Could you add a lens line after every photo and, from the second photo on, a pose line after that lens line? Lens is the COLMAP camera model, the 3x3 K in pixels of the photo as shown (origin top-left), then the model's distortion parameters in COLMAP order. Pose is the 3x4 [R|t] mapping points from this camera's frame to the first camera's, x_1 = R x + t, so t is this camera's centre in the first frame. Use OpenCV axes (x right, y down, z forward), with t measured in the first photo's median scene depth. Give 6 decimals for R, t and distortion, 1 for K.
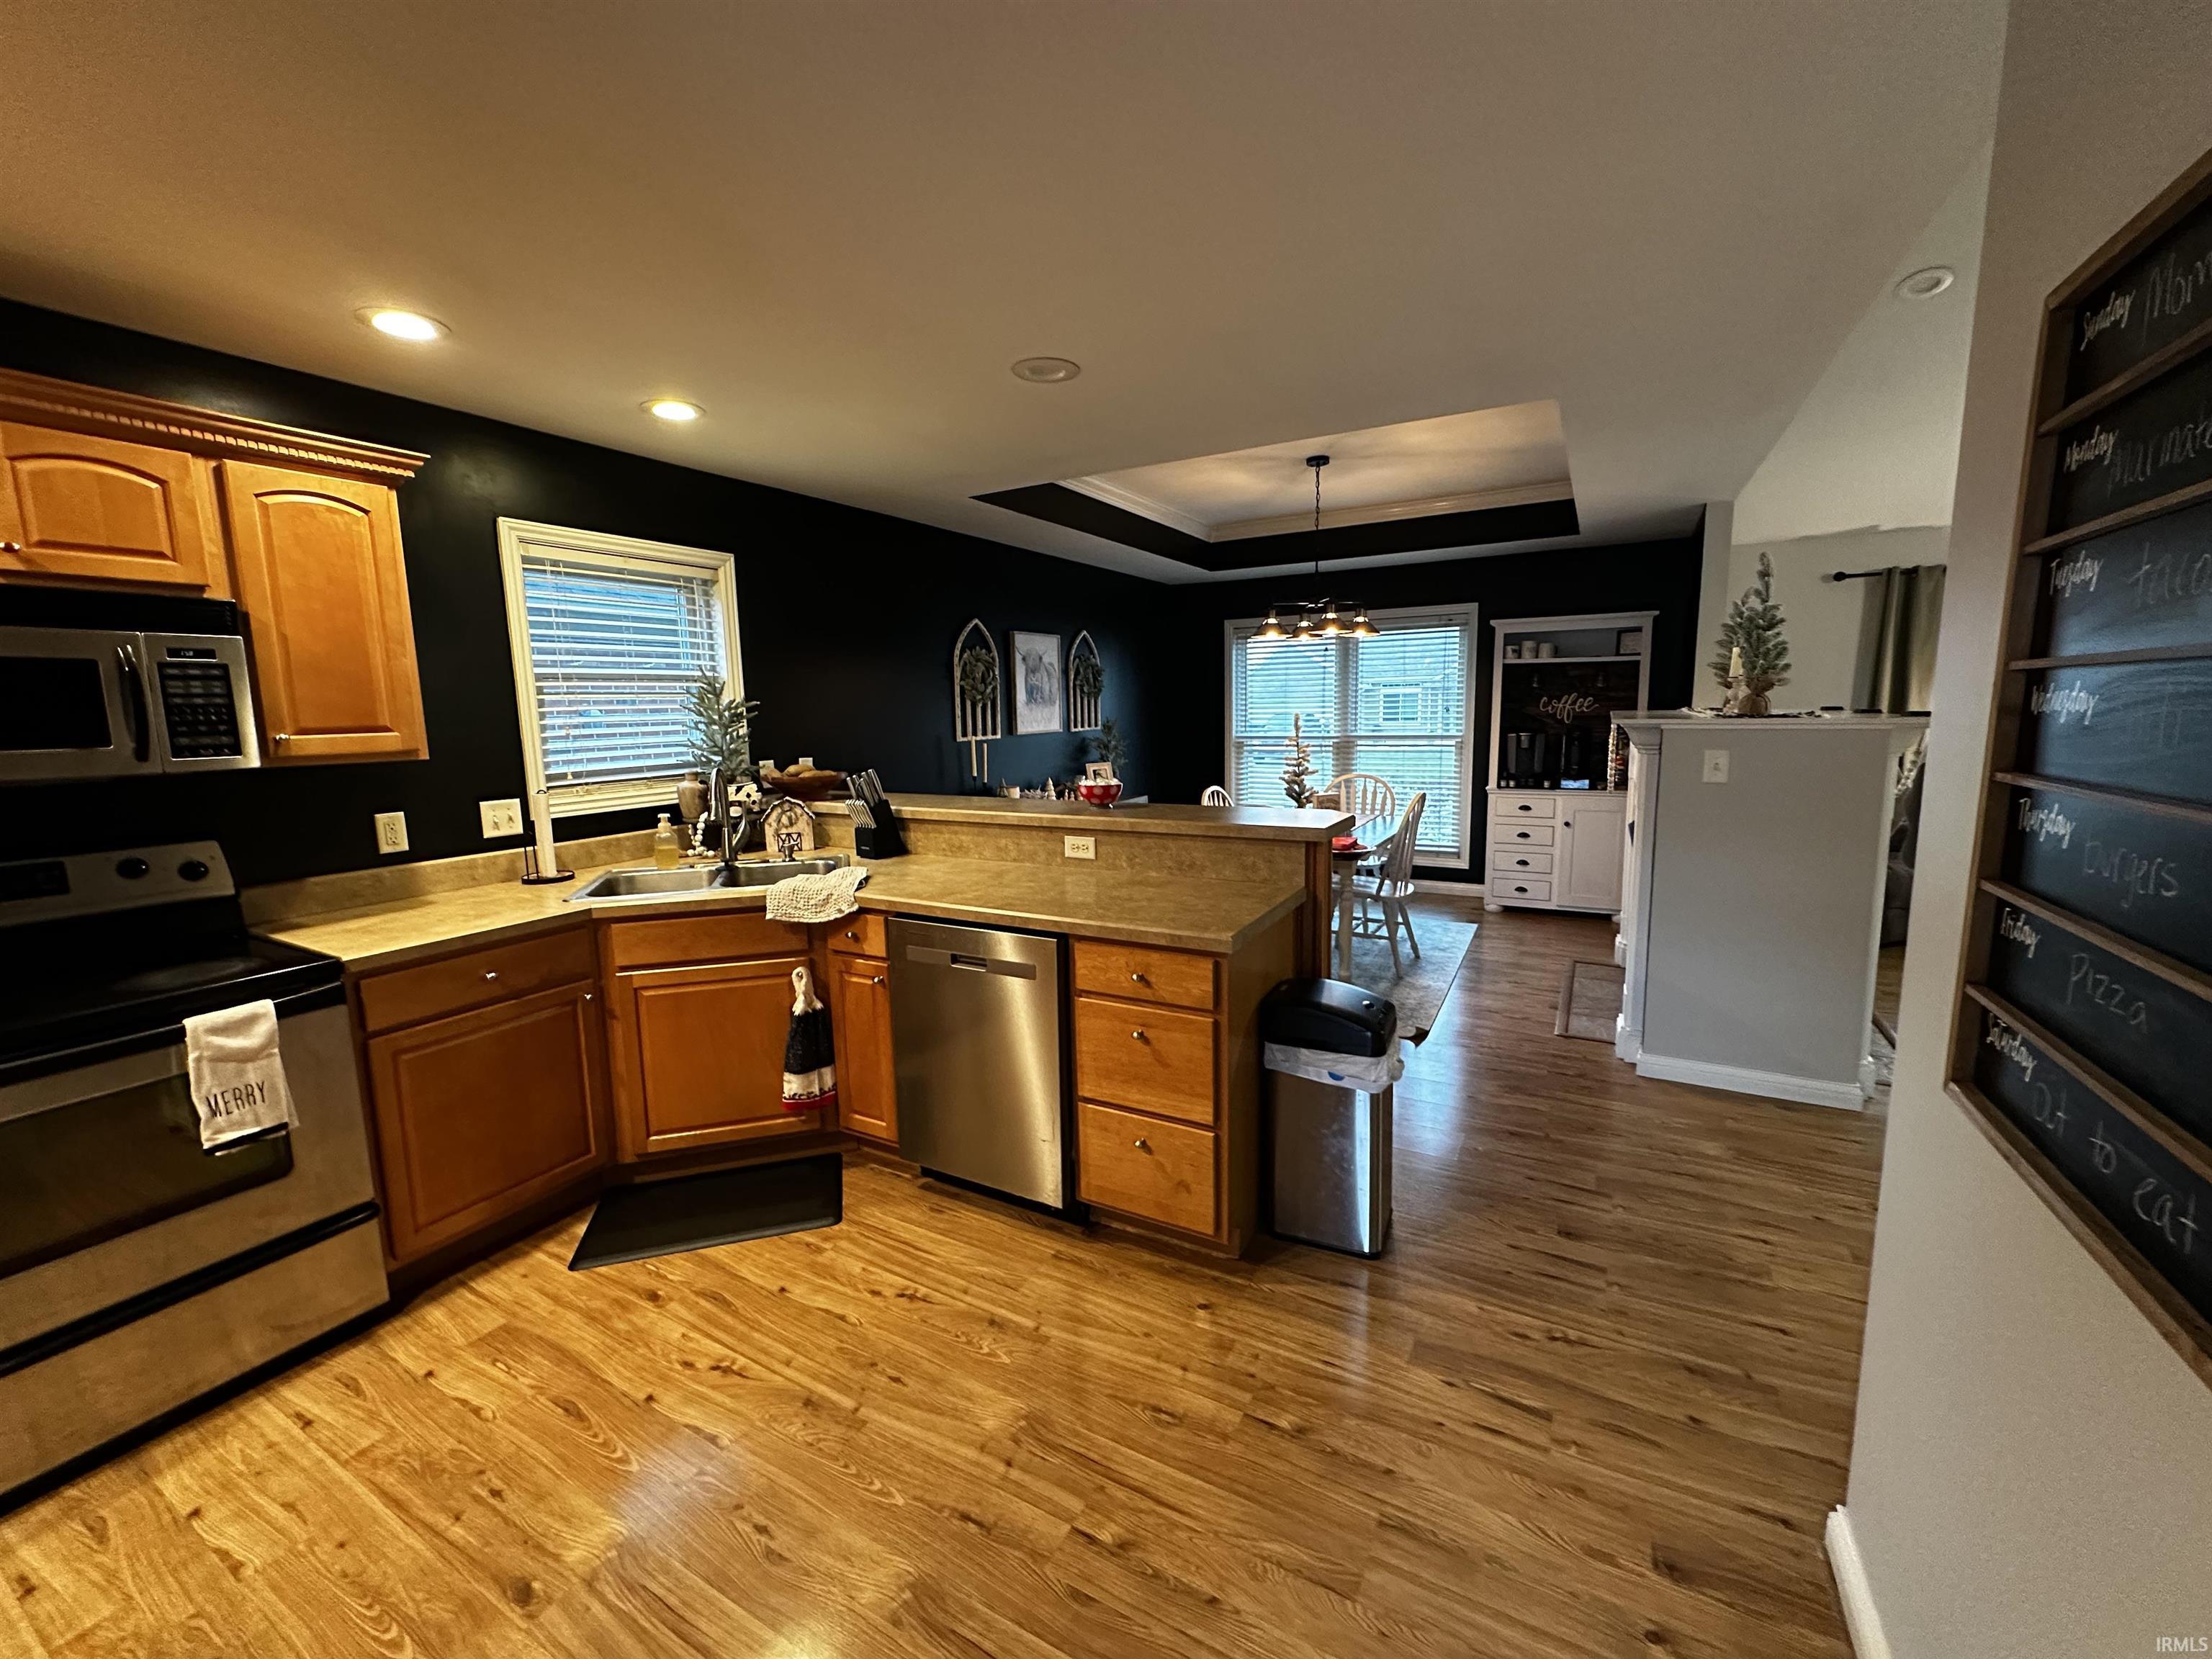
lens RADIAL K [[878.1, 0, 1108.4], [0, 878.1, 829.1], [0, 0, 1]] dist [0.000415, 0.000264]
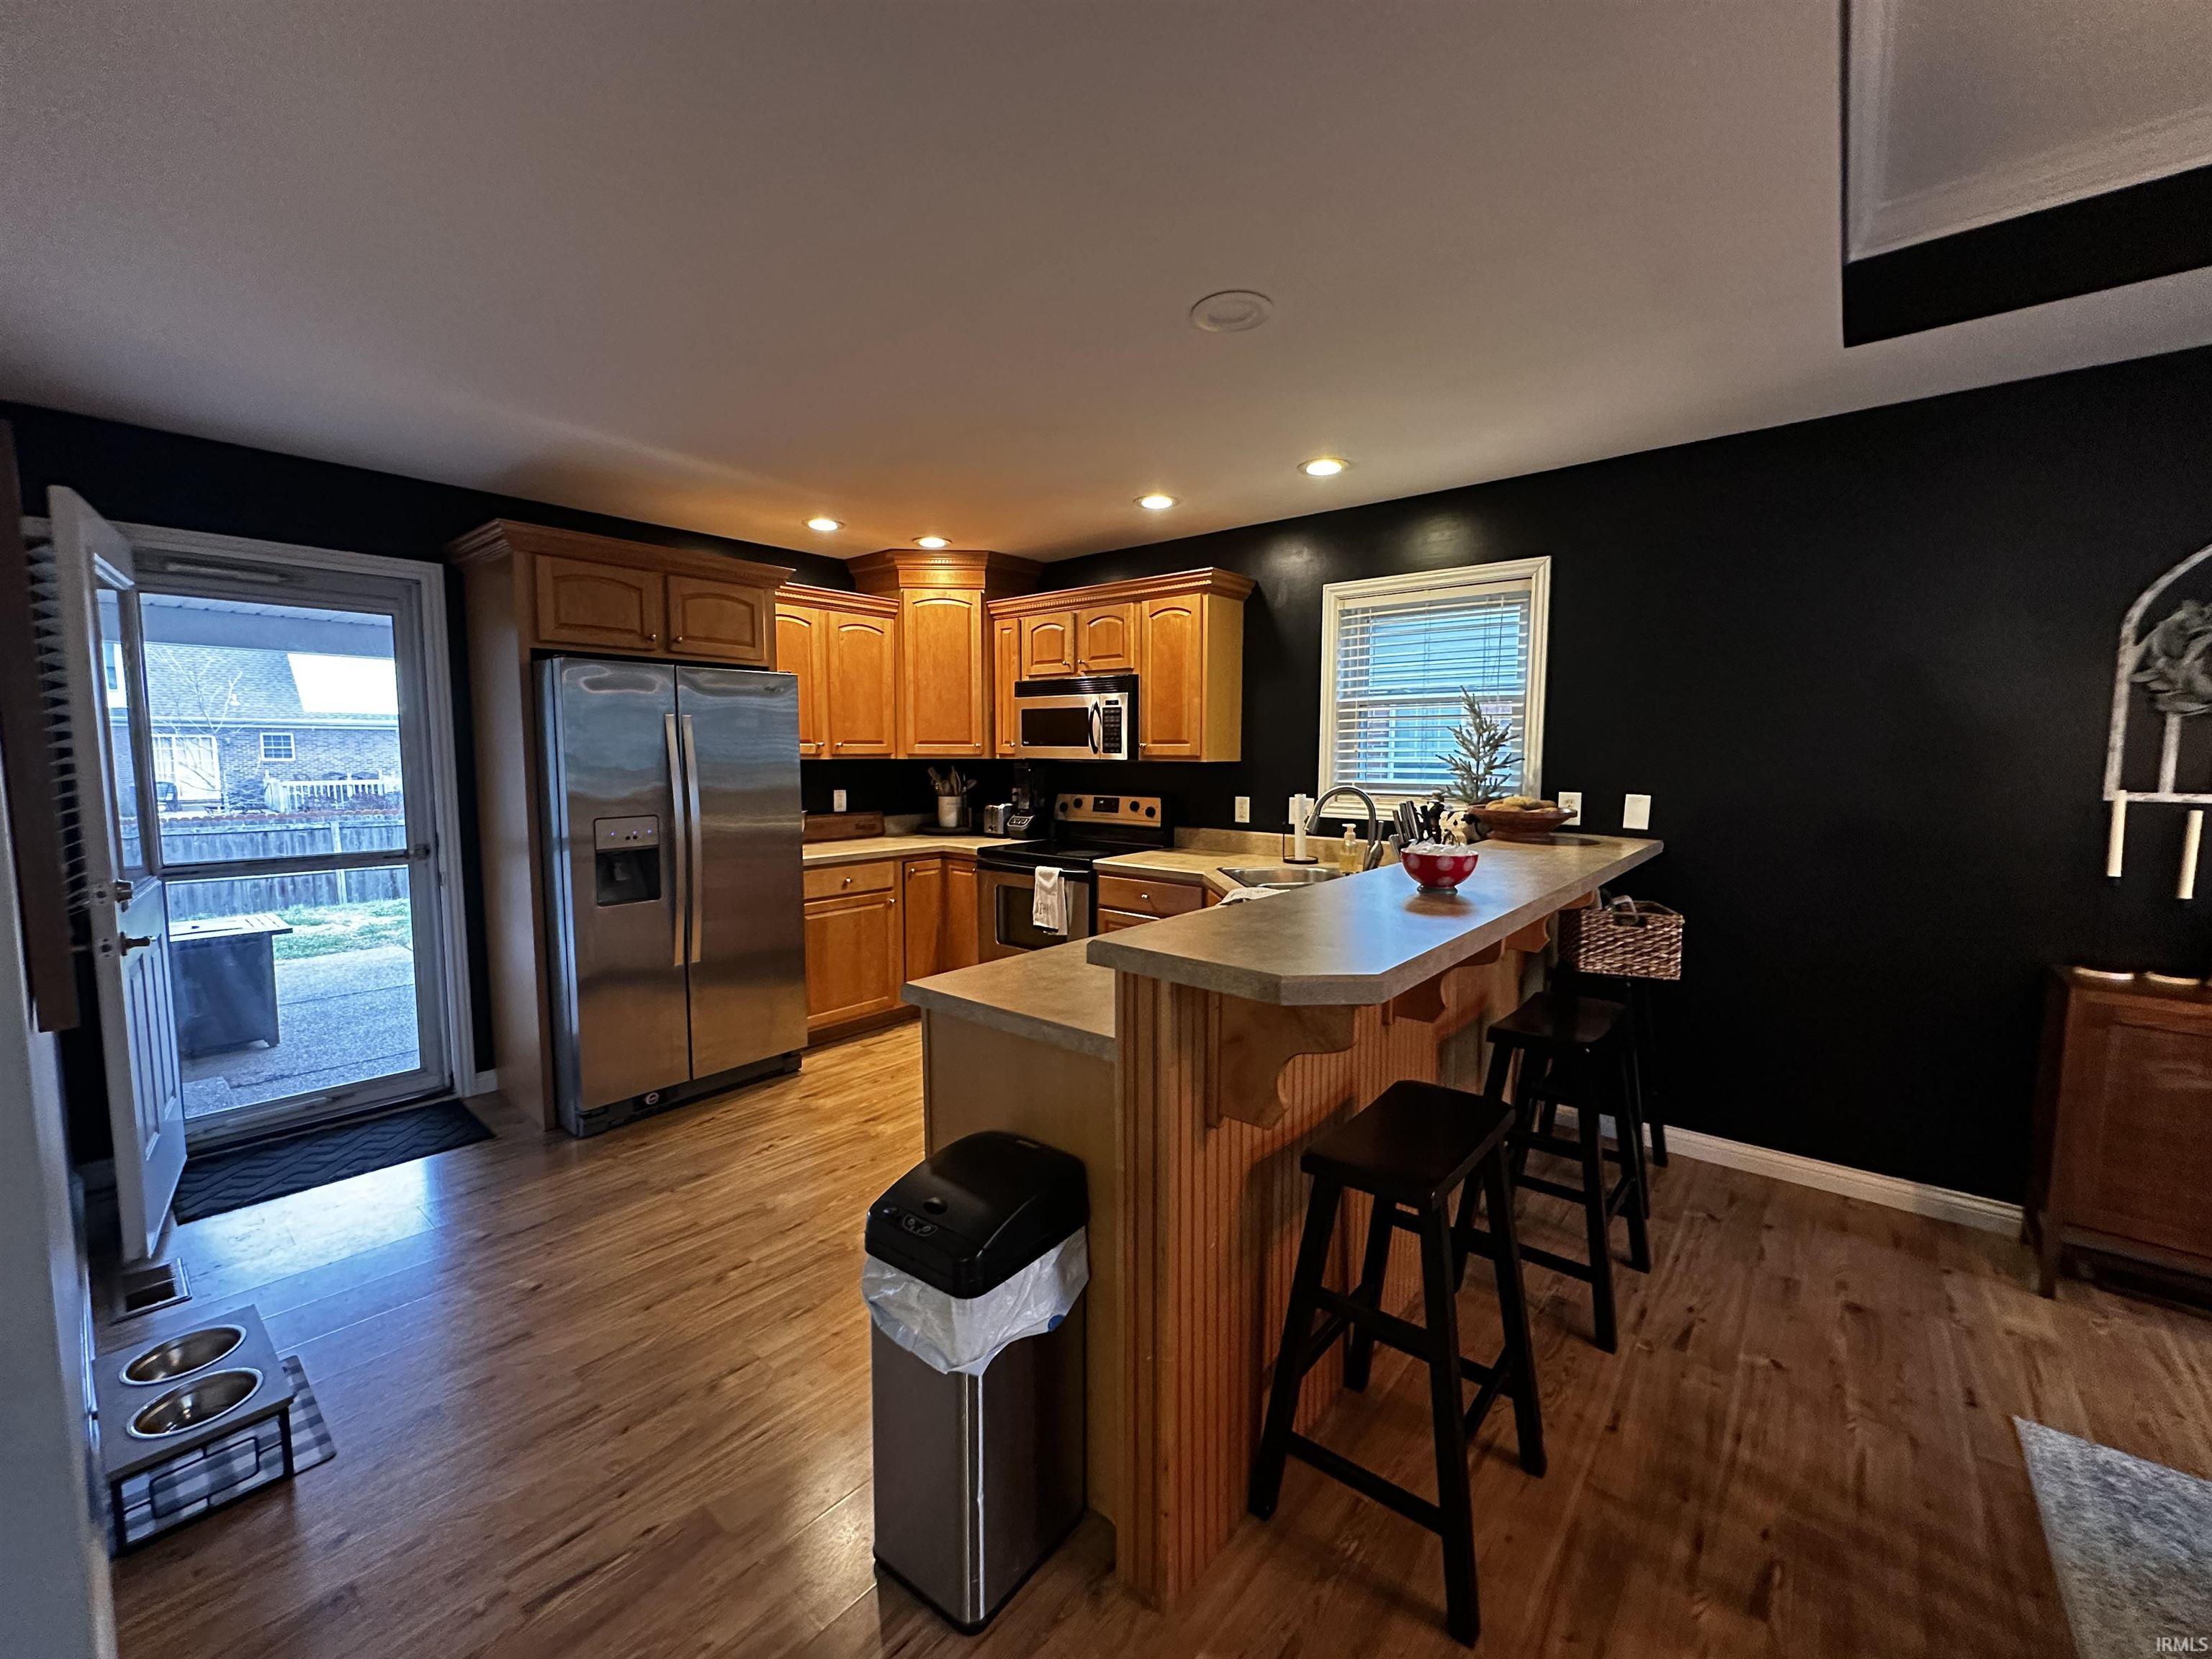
lens RADIAL K [[878.1, 0, 1108.4], [0, 878.1, 829.1], [0, 0, 1]] dist [0.000415, 0.000264]
pose [[-0.187795, 0.109930, -0.976037, 0.365075], [-0.136662, 0.981127, 0.136798, -0.069444], [0.972654, 0.159077, -0.169228, 0.508300]]
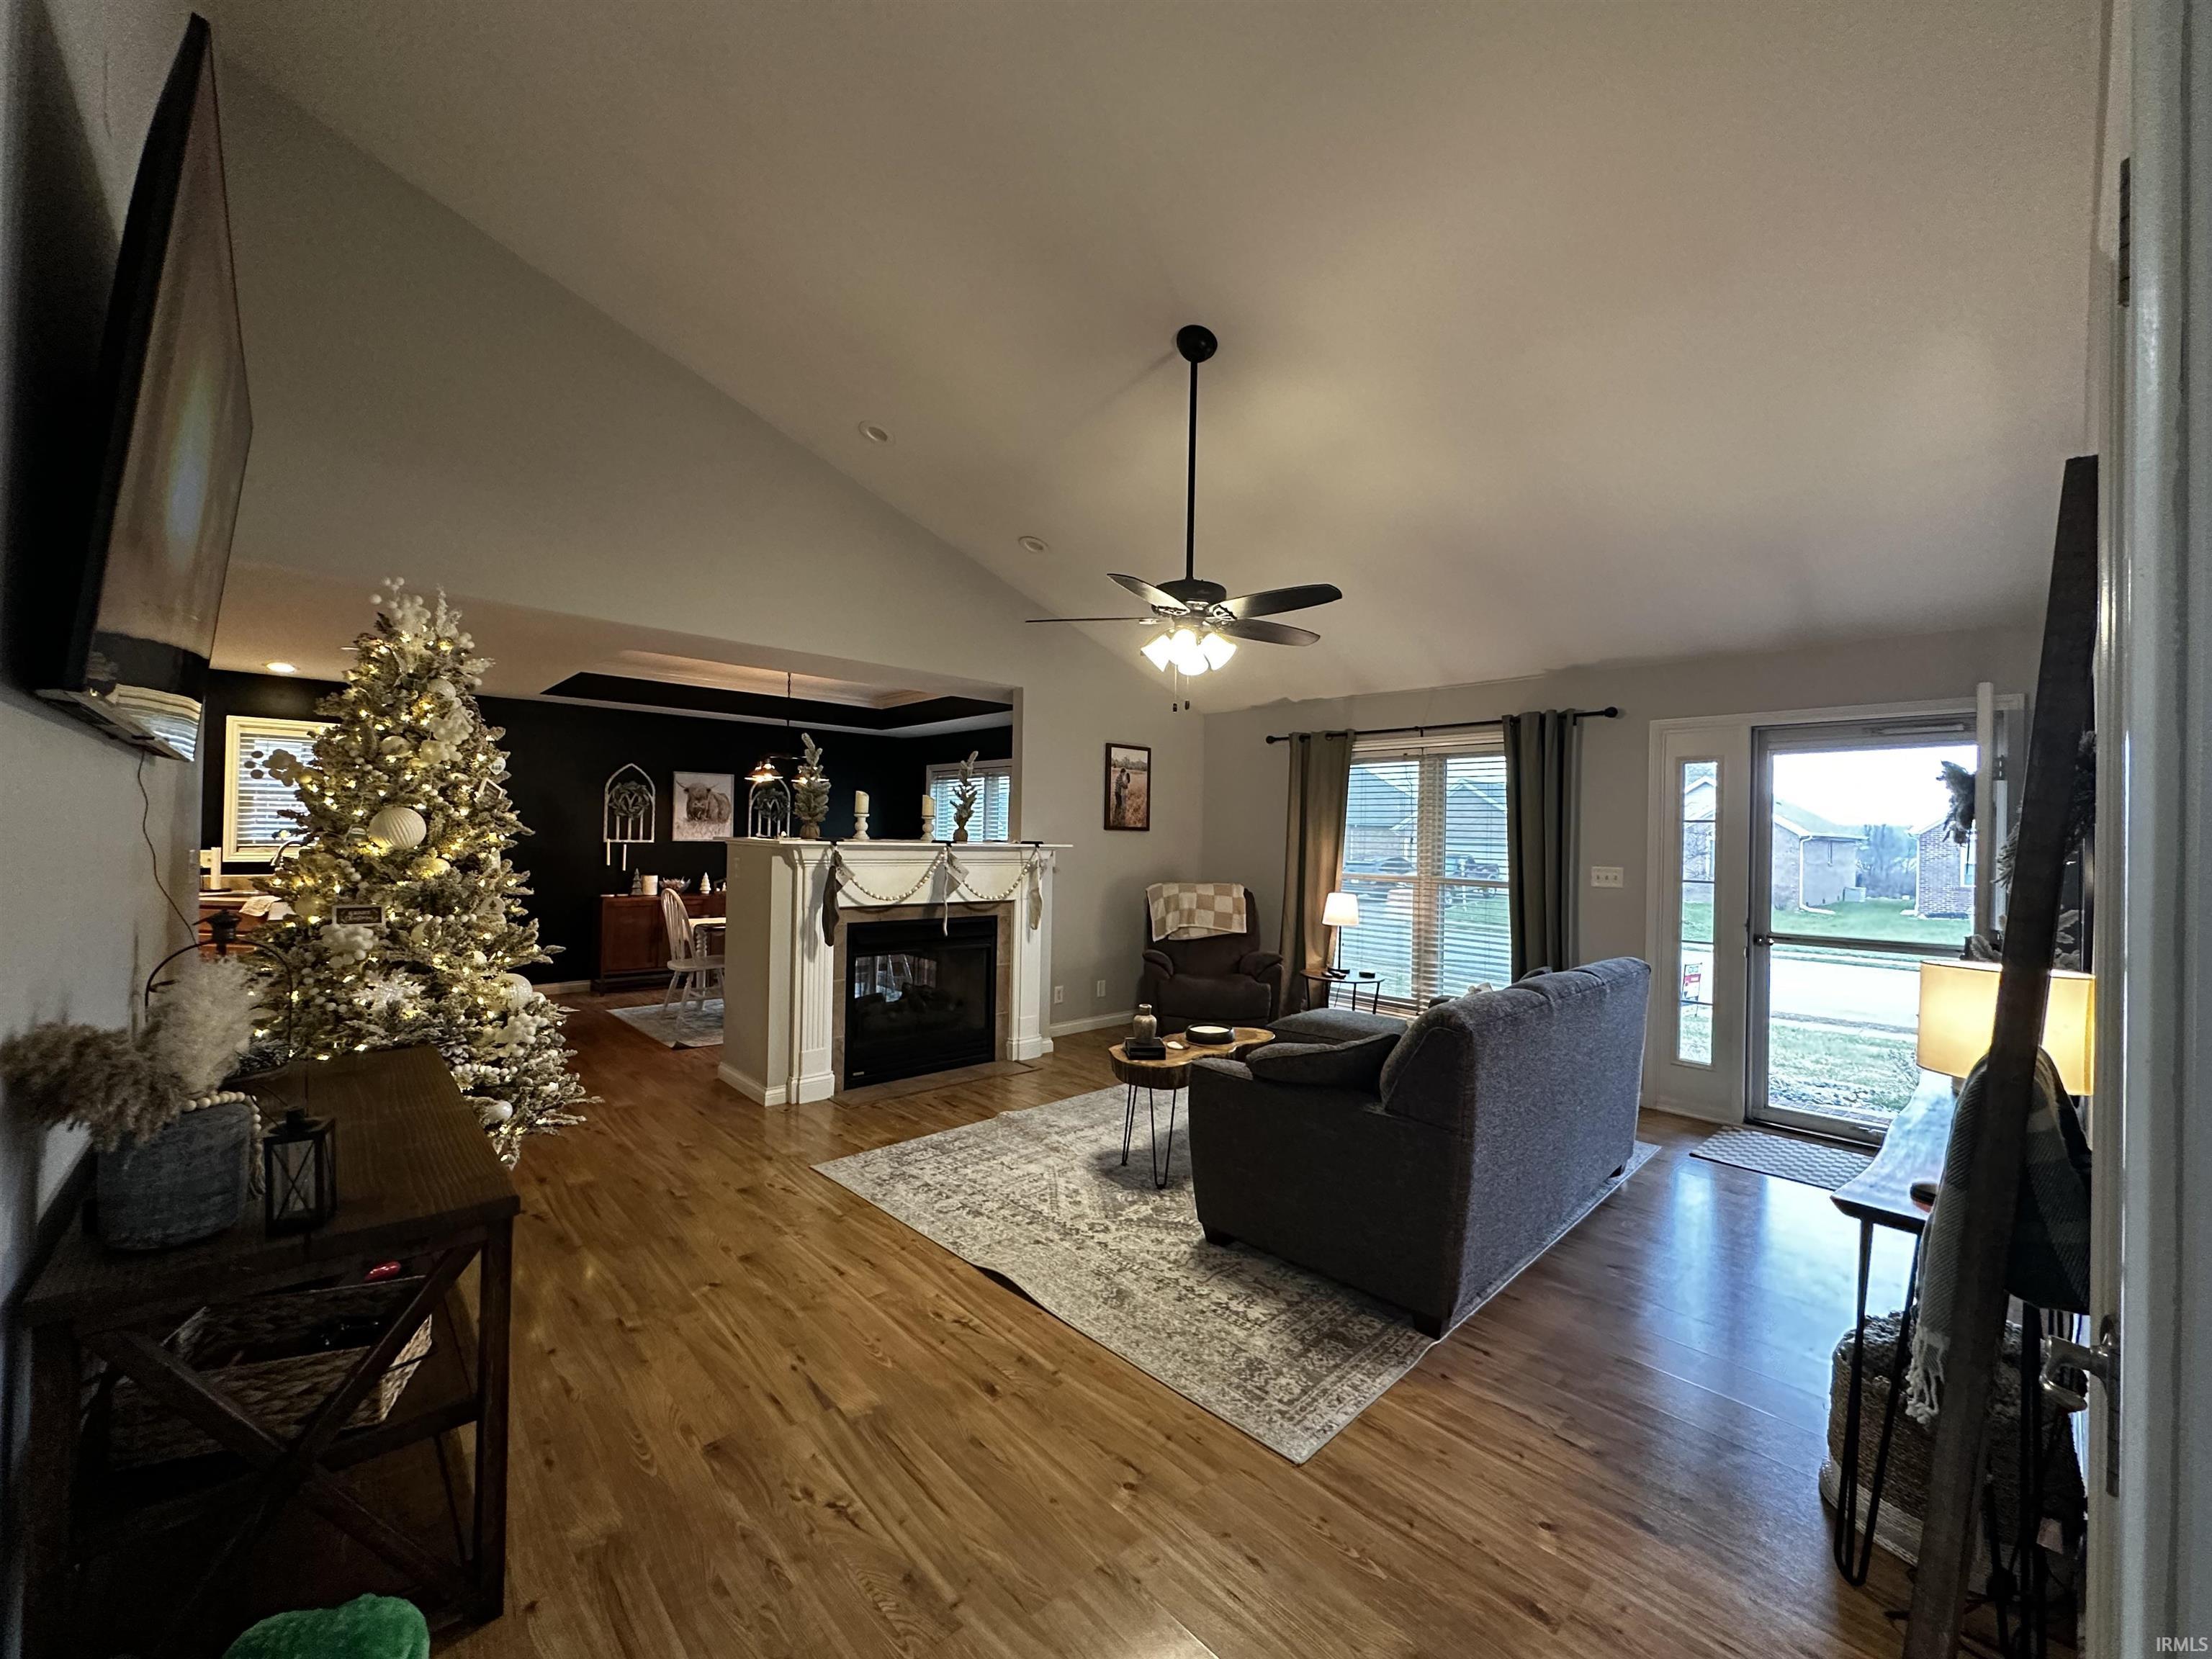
lens RADIAL K [[878.1, 0, 1108.4], [0, 878.1, 829.1], [0, 0, 1]] dist [0.000415, 0.000264]
pose [[0.950102, 0.039735, -0.309397, 1.028372], [-0.085041, 0.987278, -0.134352, 0.006976], [0.300123, 0.153960, 0.941394, -0.155259]]
